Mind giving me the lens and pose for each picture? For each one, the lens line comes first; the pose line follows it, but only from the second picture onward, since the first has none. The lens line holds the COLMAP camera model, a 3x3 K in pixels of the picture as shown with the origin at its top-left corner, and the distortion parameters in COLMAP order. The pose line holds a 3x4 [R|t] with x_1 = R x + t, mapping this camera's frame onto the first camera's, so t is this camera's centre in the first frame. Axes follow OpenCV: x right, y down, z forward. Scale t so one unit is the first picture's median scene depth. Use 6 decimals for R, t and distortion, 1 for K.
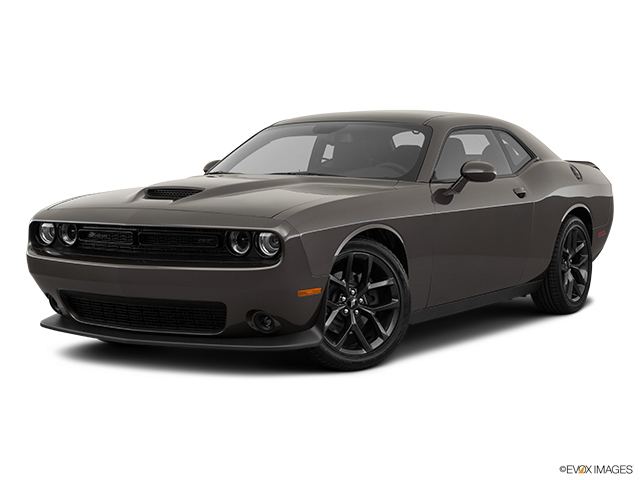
lens RADIAL K [[994.4, 0, 320.4], [0, 994.4, 240.4], [0, 0, 1]] dist [0.030872, 0.000000]
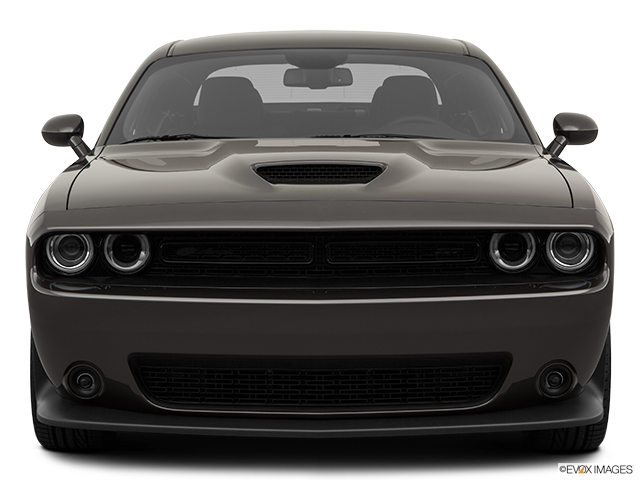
lens RADIAL K [[1462.1, 0, 319.4], [0, 1462.1, 239.9], [0, 0, 1]] dist [-0.103759, 0.000000]
pose [[0.882105, -0.046257, 0.468776, -0.532369], [0.042055, 0.998926, 0.019436, -0.023966], [-0.469172, 0.002570, 0.883103, 0.243599]]
